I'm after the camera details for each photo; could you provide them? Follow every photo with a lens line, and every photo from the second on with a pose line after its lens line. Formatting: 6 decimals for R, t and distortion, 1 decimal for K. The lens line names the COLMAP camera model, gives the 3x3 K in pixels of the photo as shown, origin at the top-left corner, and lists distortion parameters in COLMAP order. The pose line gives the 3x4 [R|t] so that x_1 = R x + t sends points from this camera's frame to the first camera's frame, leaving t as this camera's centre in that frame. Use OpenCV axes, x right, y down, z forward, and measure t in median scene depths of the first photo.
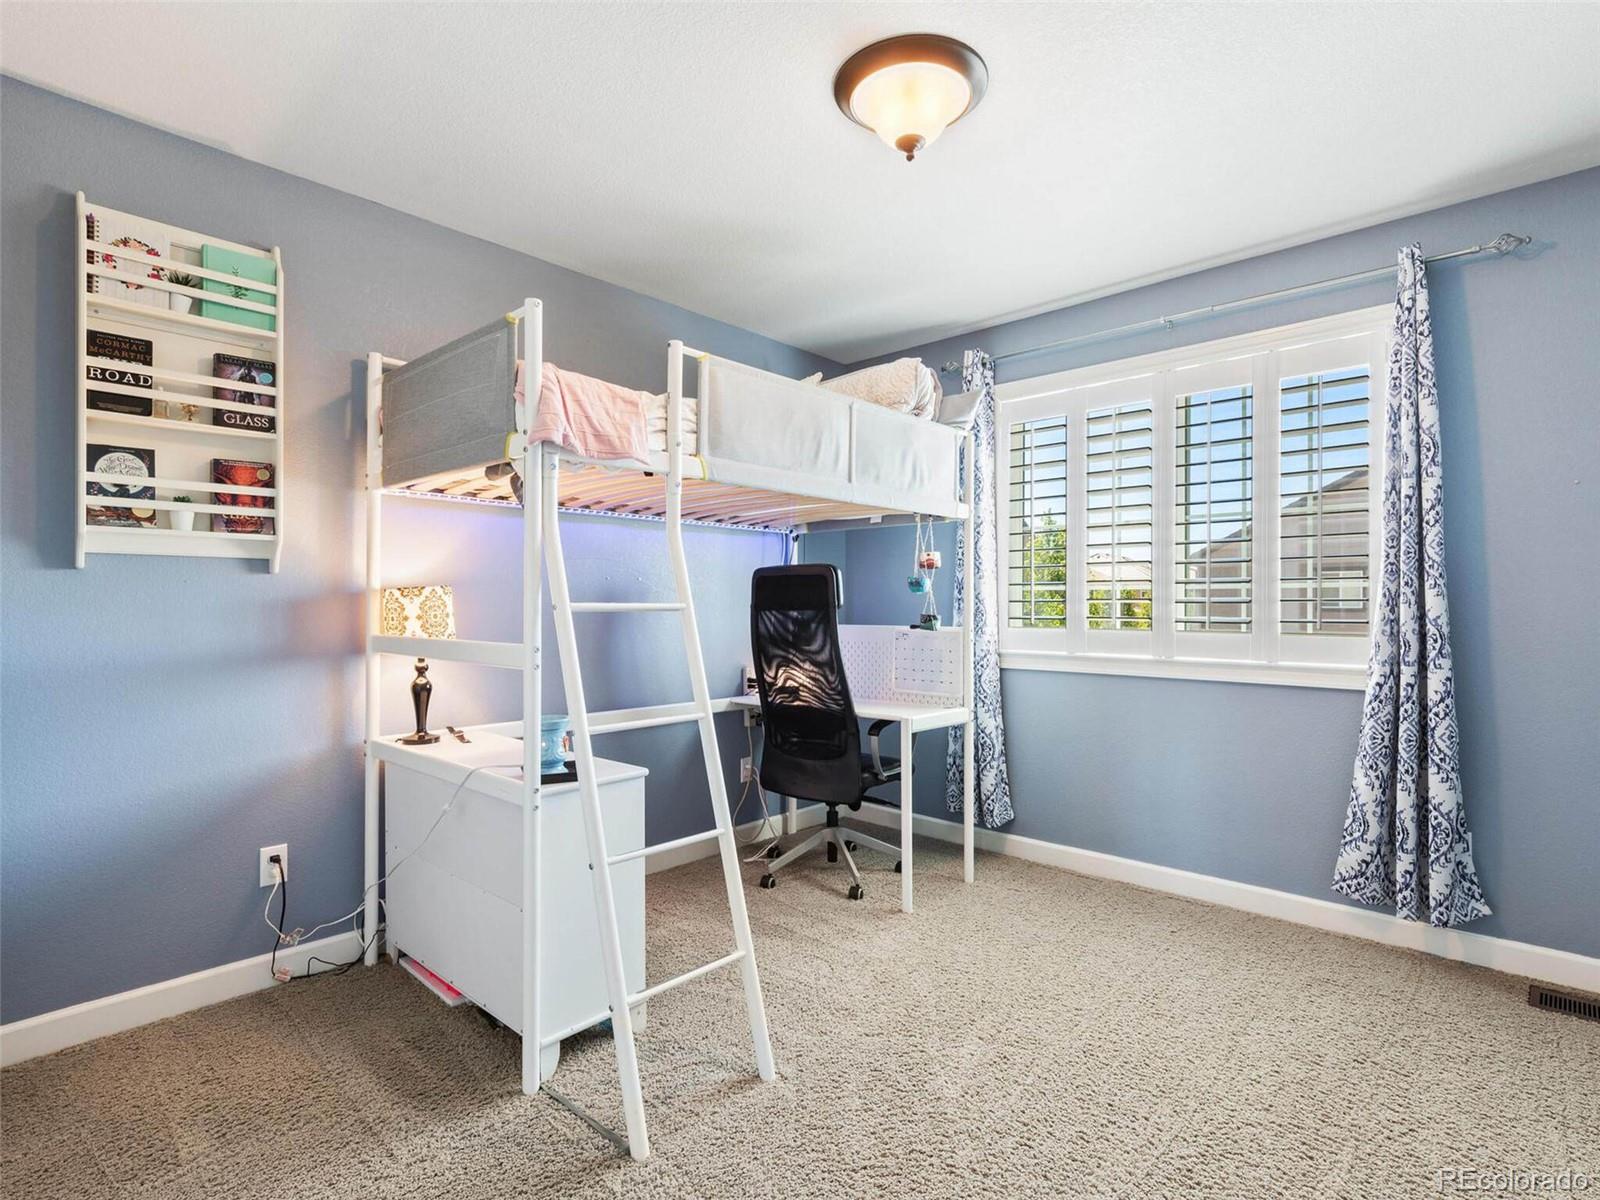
lens RADIAL K [[812.8, 0, 801.4], [0, 812.8, 605.7], [0, 0, 1]] dist [0.005320, -0.000775]
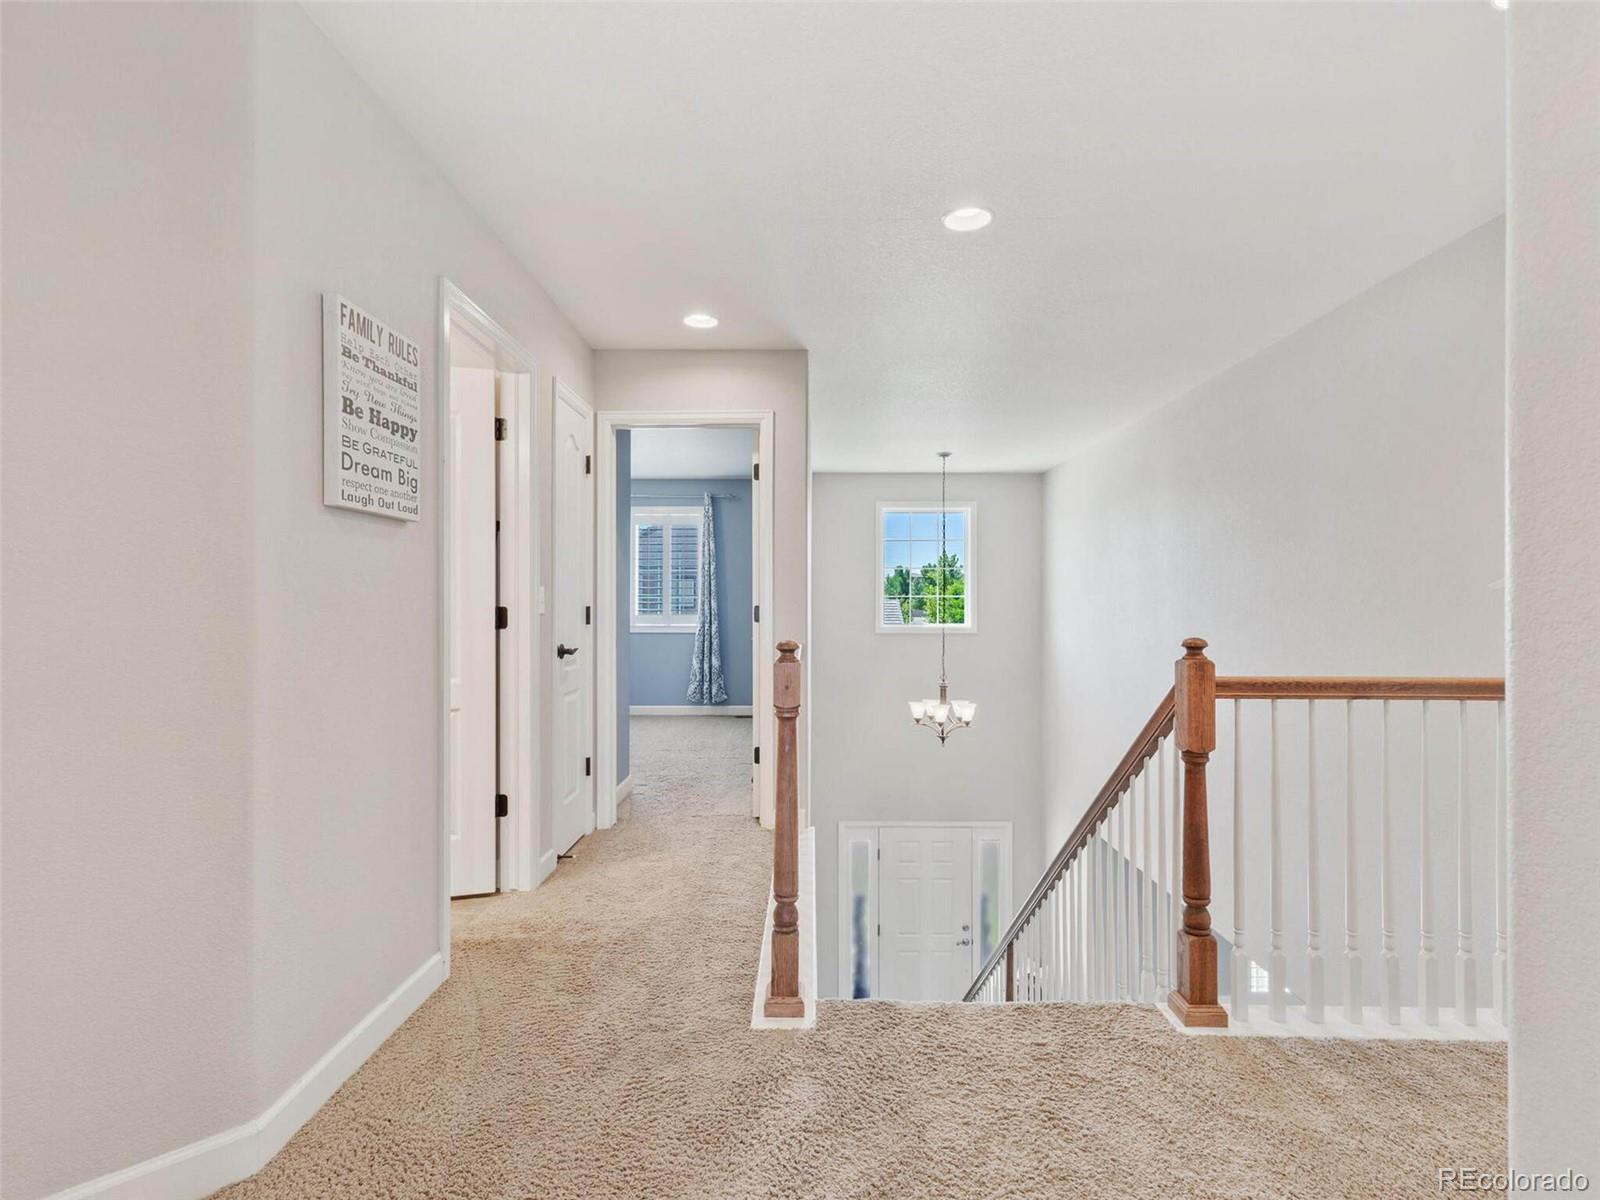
lens RADIAL K [[812.8, 0, 799.2], [0, 812.8, 600.0], [0, 0, 1]] dist [0.005320, -0.000775]
pose [[0.732408, 0.000781, 0.680865, -1.144699], [-0.001403, 0.999999, 0.000362, -0.018931], [-0.680864, -0.001220, 0.732409, -1.558034]]
